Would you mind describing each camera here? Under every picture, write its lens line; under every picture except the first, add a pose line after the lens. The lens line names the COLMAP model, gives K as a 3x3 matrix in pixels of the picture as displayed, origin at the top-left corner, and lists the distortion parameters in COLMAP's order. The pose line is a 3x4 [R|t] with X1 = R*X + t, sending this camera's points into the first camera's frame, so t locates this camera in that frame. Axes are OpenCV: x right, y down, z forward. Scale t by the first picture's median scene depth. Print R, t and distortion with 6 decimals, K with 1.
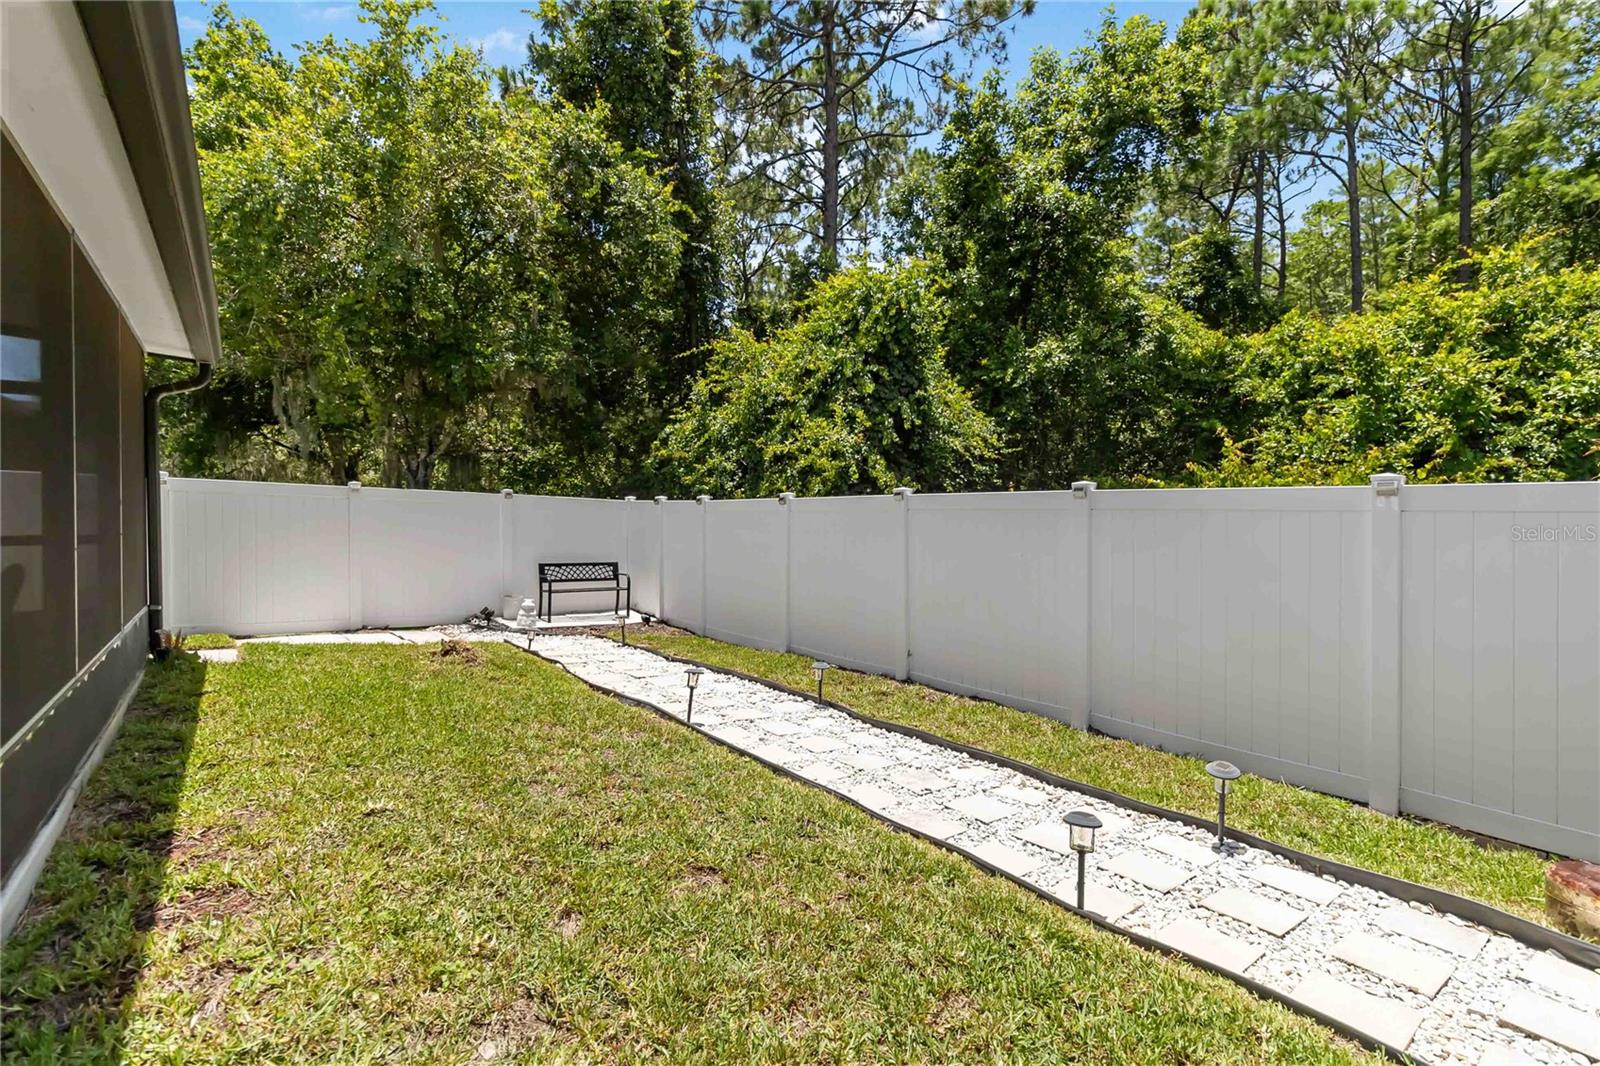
lens RADIAL K [[718.5, 0, 796.0], [0, 718.5, 506.3], [0, 0, 1]] dist [0.002269, 0.000553]
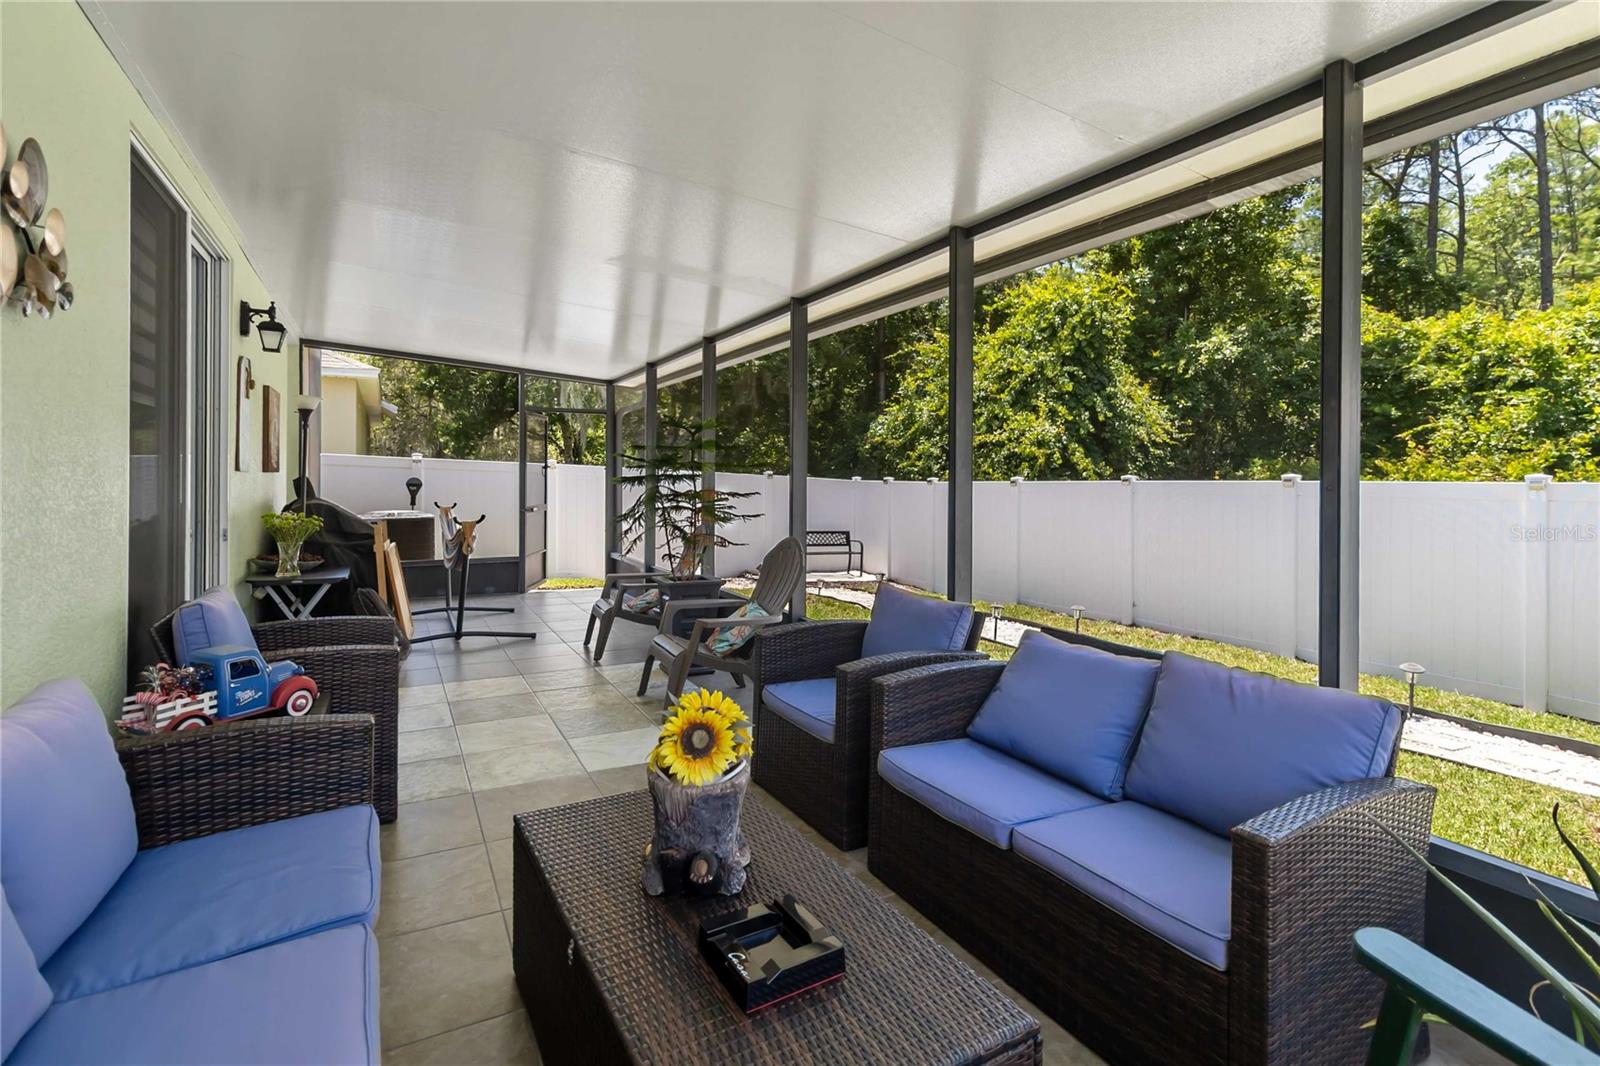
lens RADIAL K [[754.8, 0, 778.8], [0, 754.8, 472.0], [0, 0, 1]] dist [0.000785, -0.000584]
pose [[0.989911, 0.004972, -0.141600, -0.183260], [-0.006117, 0.999952, -0.007653, -0.011587], [0.141555, 0.008442, 0.989894, -0.279040]]
